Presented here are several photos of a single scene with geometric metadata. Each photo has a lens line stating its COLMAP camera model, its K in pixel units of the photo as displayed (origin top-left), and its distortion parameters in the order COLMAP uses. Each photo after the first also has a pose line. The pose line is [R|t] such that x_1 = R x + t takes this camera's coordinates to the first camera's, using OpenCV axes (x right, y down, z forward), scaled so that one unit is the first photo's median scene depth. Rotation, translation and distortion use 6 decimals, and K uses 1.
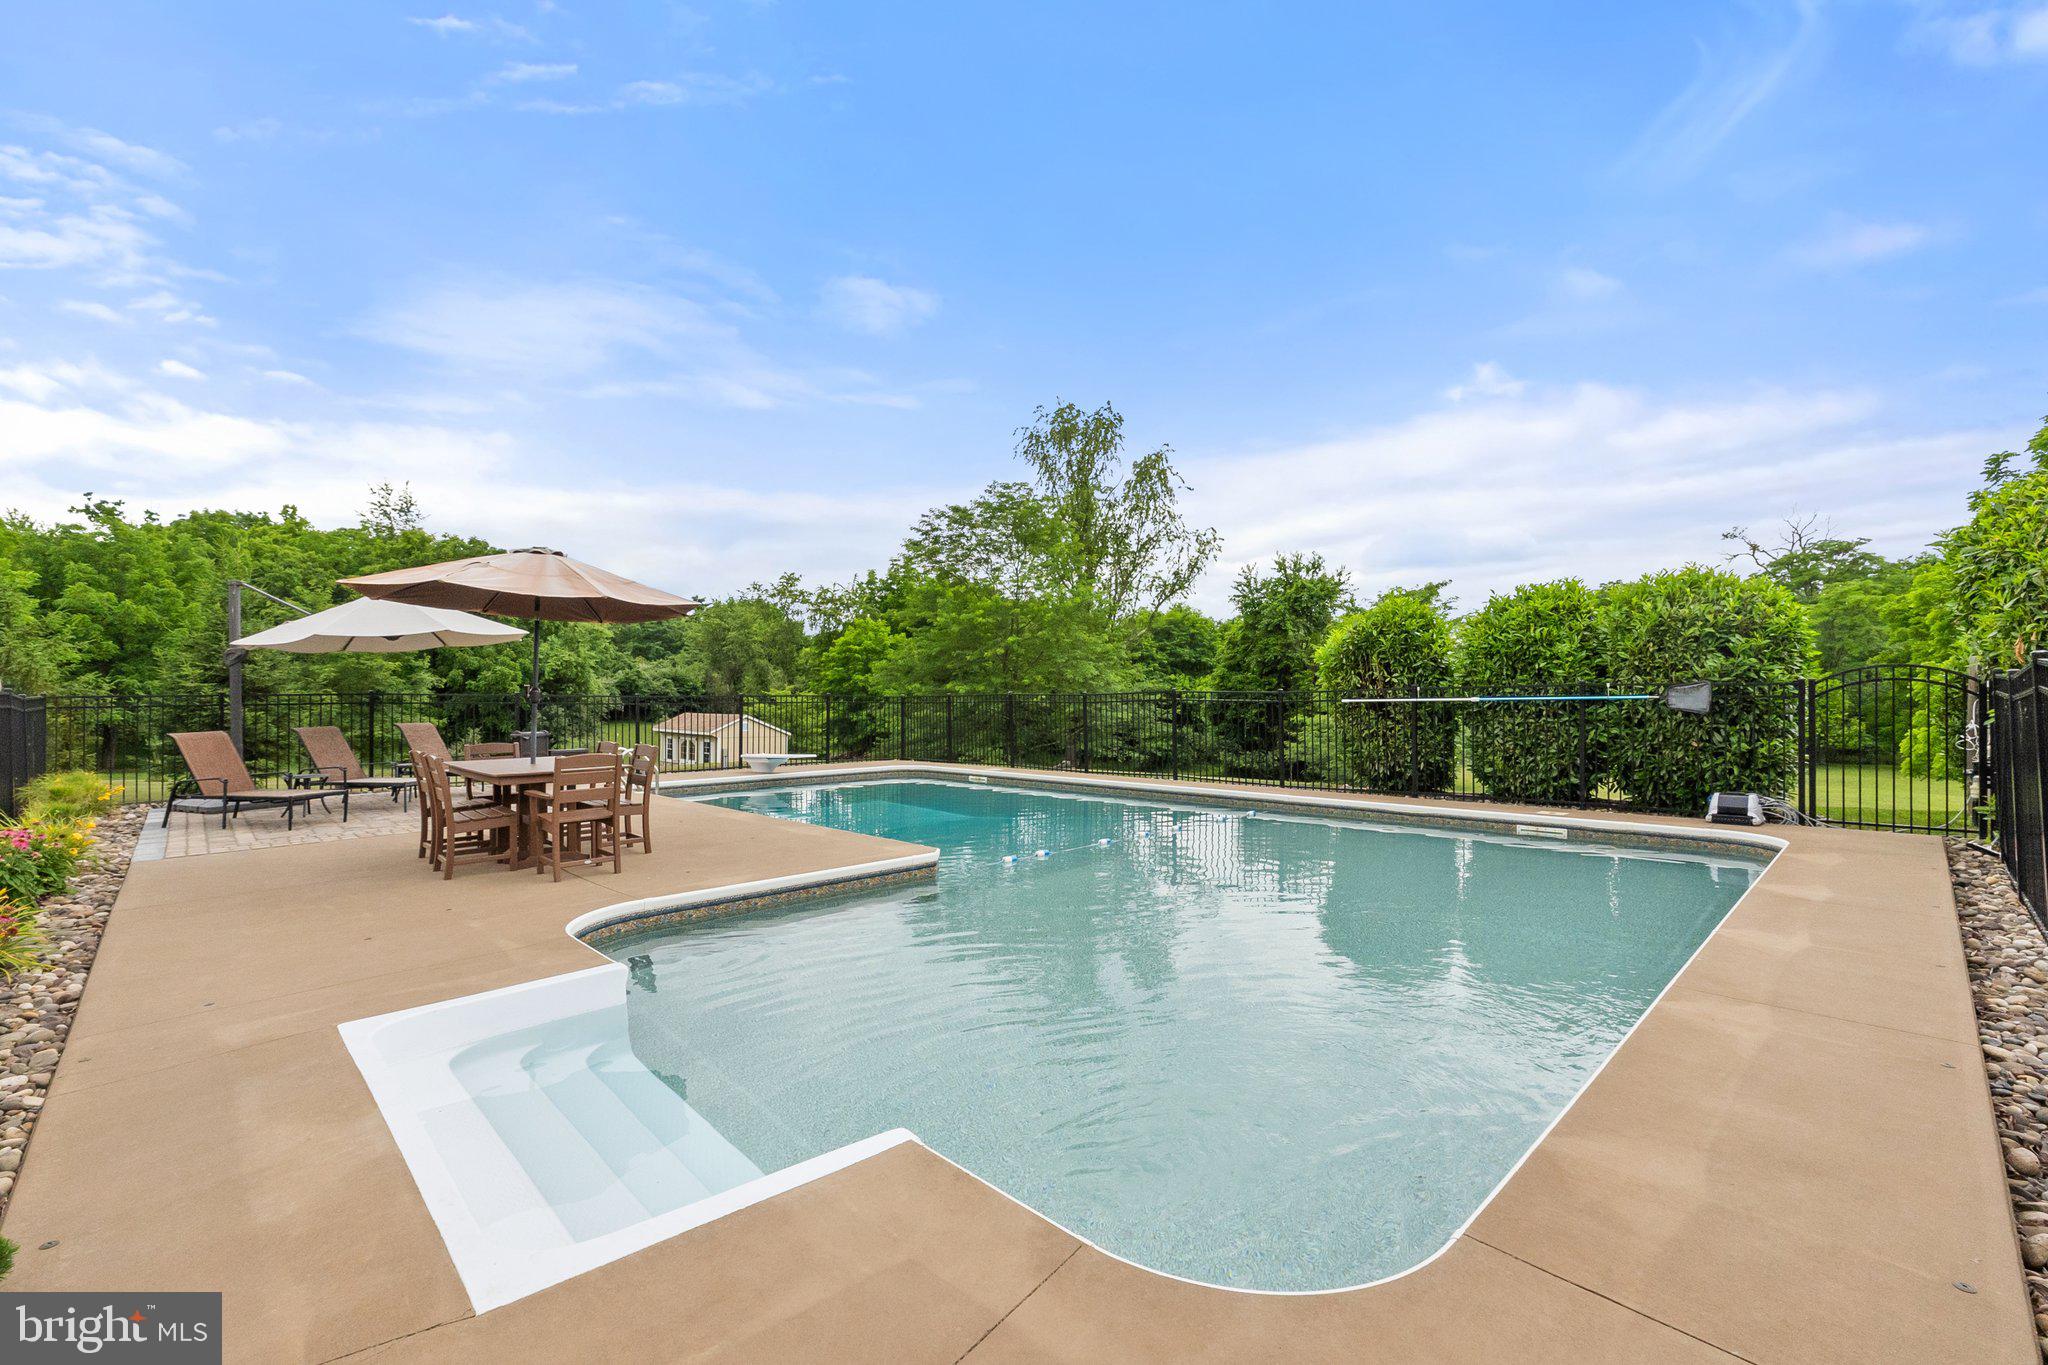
lens RADIAL K [[879.0, 0, 1016.5], [0, 879.0, 685.1], [0, 0, 1]] dist [-0.003447, -0.001123]
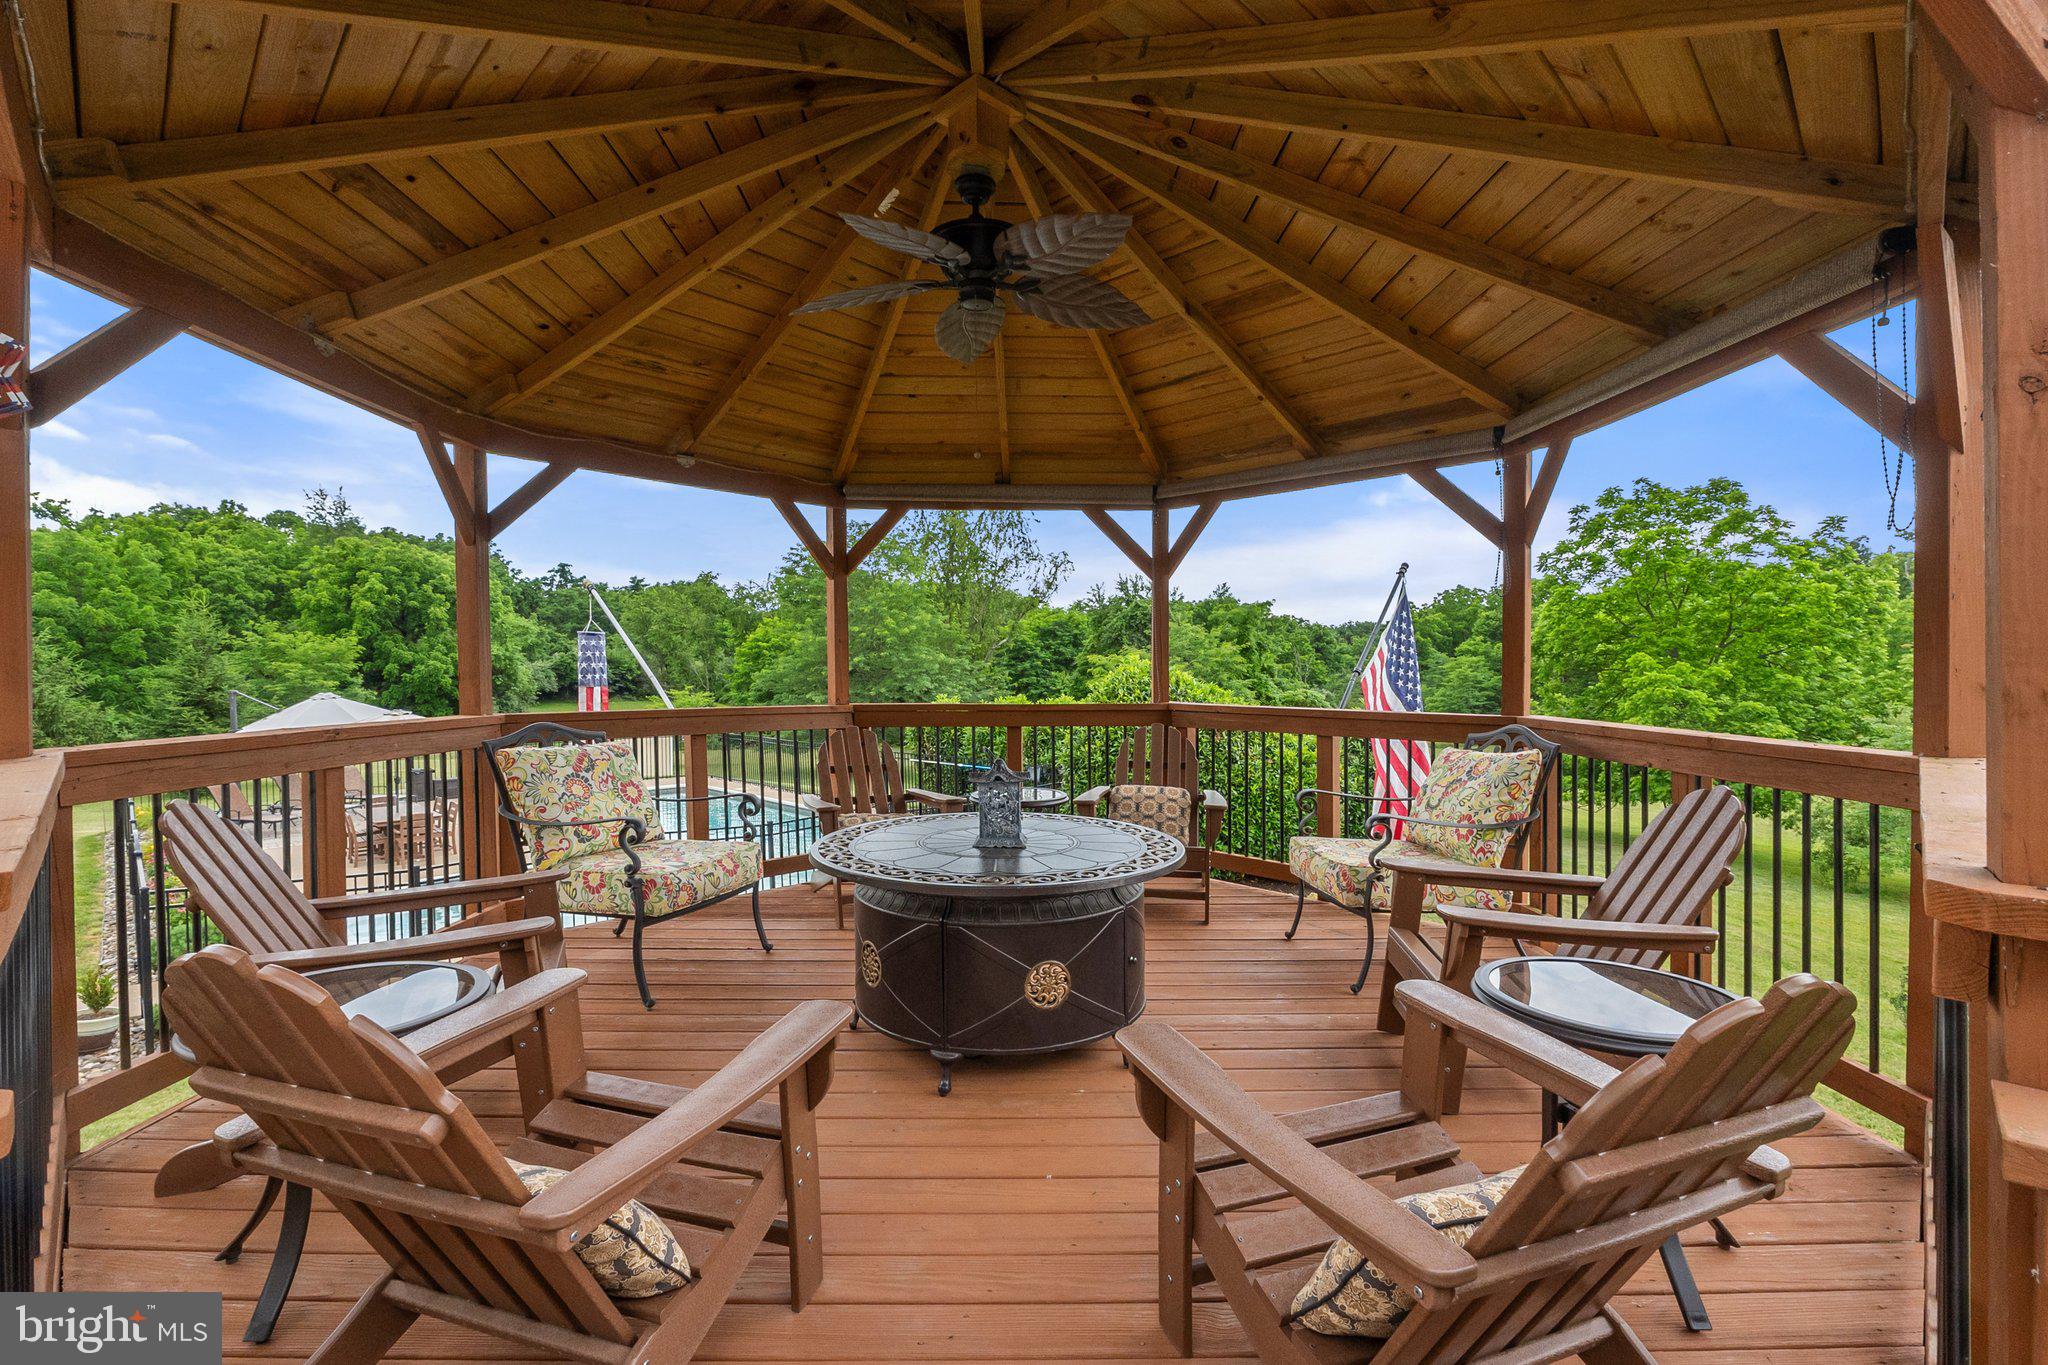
lens RADIAL K [[879.0, 0, 1015.1], [0, 879.0, 716.7], [0, 0, 1]] dist [-0.003447, -0.001123]
pose [[0.999104, 0.011612, 0.040709, 0.113696], [-0.014371, 0.997572, 0.068143, -0.040833], [-0.039819, -0.068666, 0.996845, -0.154276]]
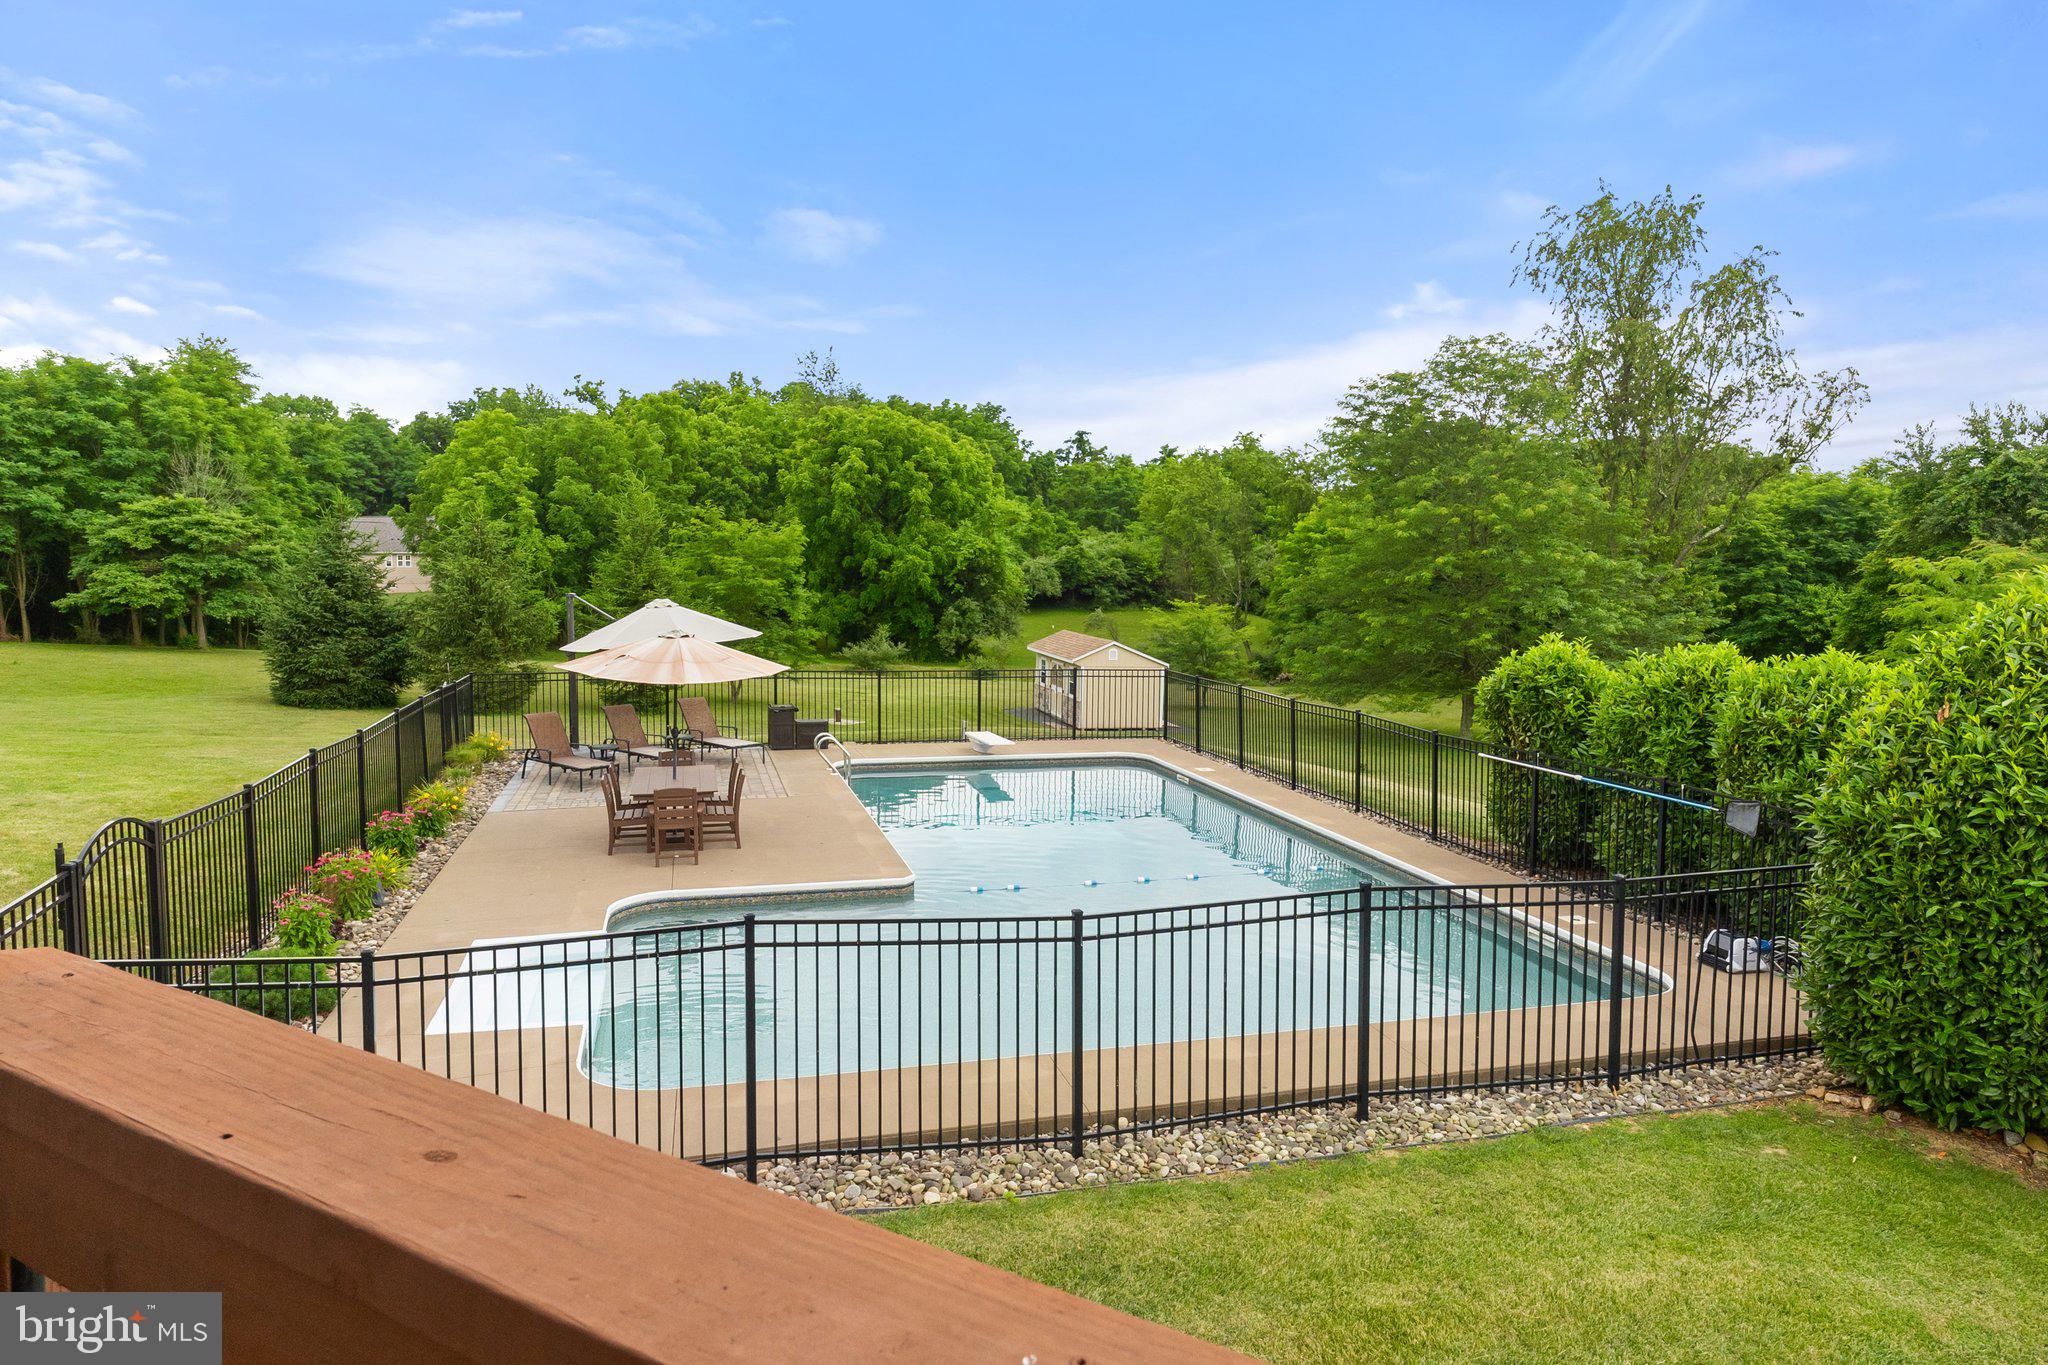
lens RADIAL K [[1224.6, 0, 1041.7], [0, 1224.6, 684.3], [0, 0, 1]] dist [-0.001704, 0.001165]
pose [[0.888361, 0.071618, -0.453527, 0.120408], [-0.020940, 0.993052, 0.115800, -0.042061], [0.458669, -0.093375, 0.883688, -0.066887]]
